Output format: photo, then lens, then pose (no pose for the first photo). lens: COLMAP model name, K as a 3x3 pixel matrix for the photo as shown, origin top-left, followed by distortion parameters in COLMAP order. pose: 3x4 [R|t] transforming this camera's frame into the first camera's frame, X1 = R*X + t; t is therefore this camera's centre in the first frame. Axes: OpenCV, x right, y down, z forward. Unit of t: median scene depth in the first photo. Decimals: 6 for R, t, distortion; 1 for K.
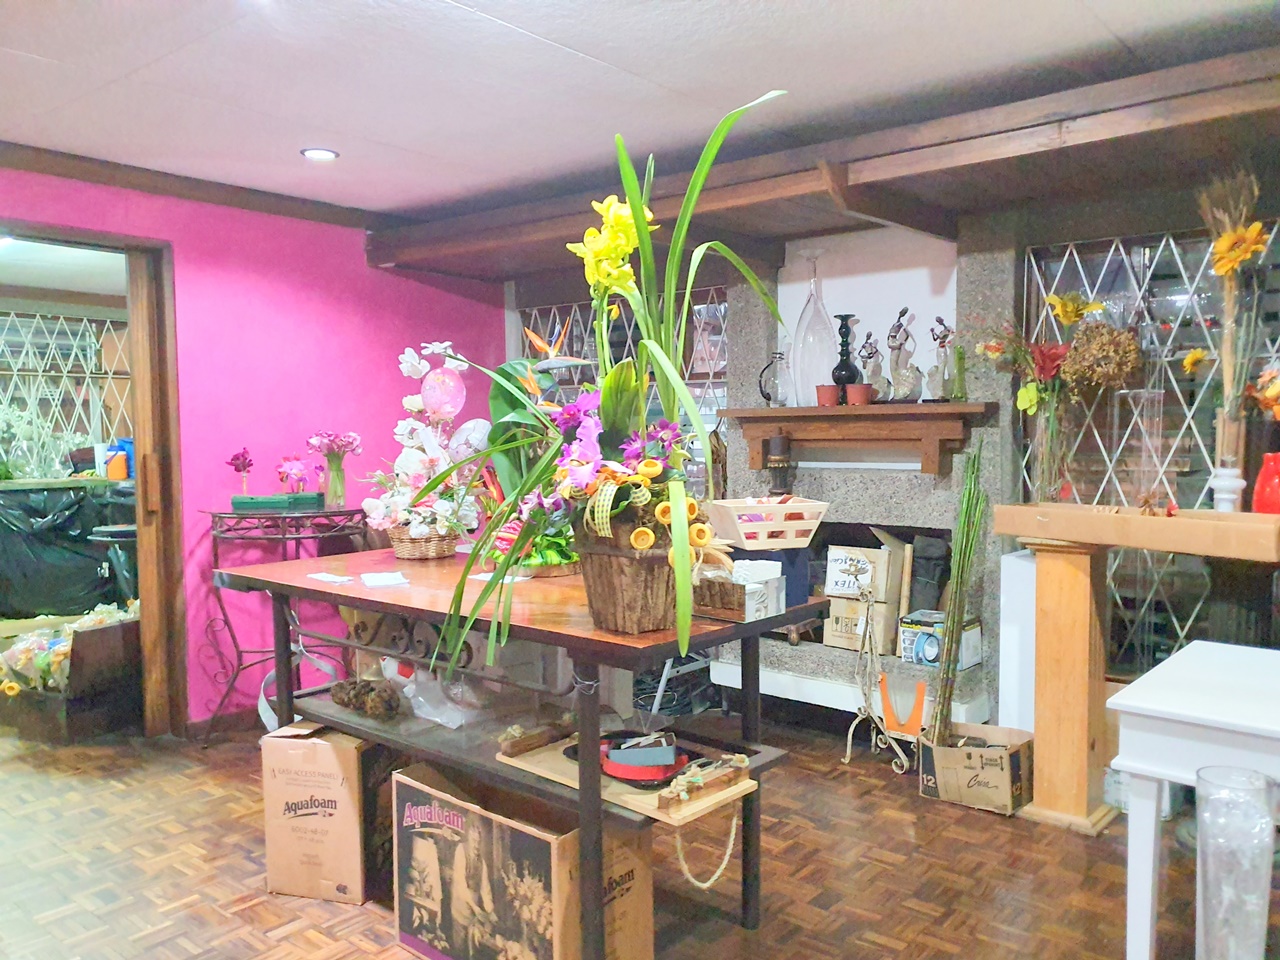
lens RADIAL K [[990.6, 0, 630.8], [0, 990.6, 491.3], [0, 0, 1]] dist [0.025649, 0.002164]
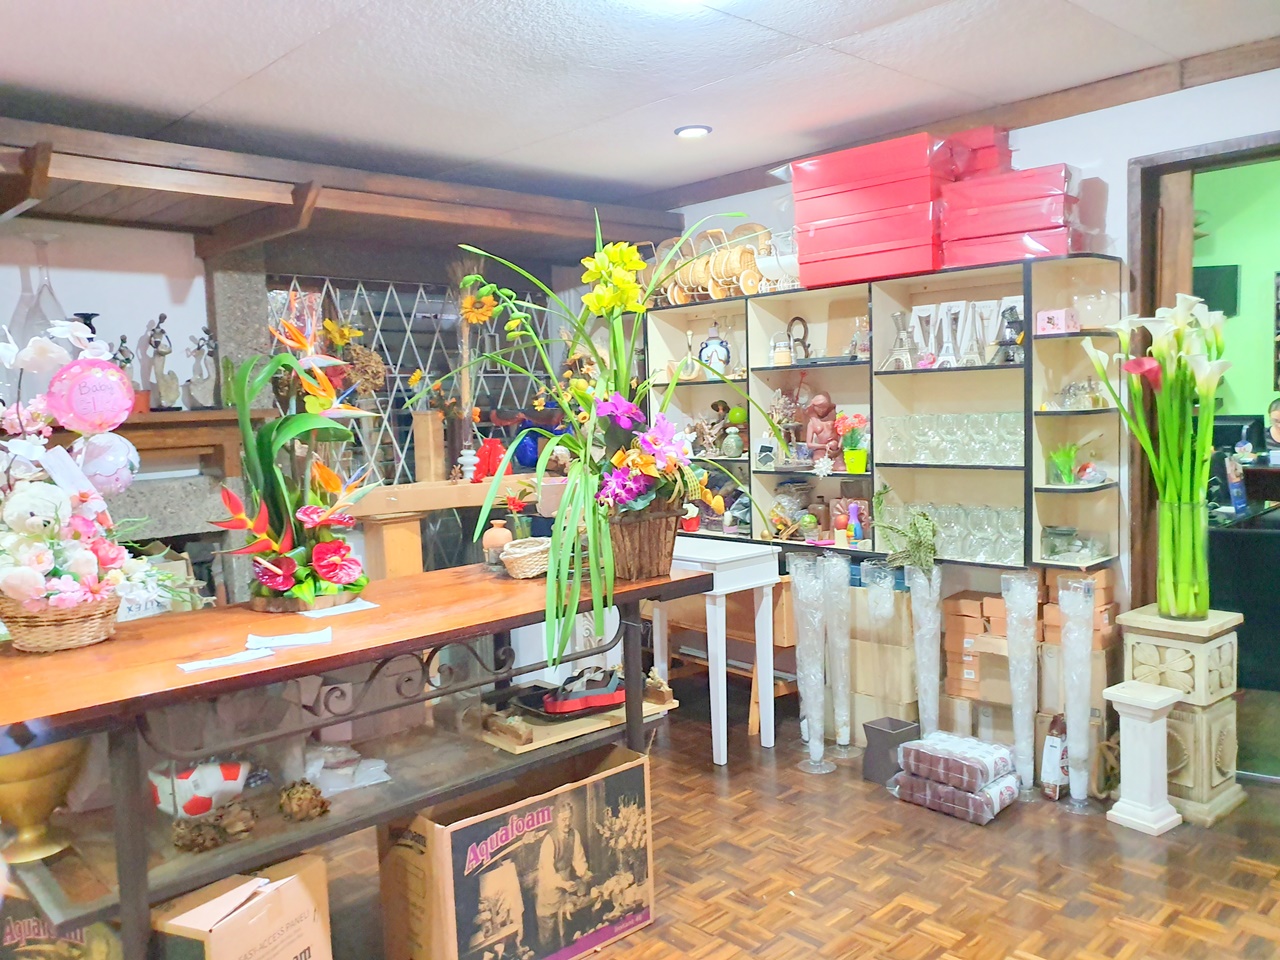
lens RADIAL K [[990.6, 0, 630.8], [0, 990.6, 491.3], [0, 0, 1]] dist [0.025649, 0.002164]
pose [[0.120627, -0.082570, 0.989258, -1.103962], [0.102482, 0.992246, 0.070323, -0.054685], [-0.987394, 0.092898, 0.128153, 0.734553]]
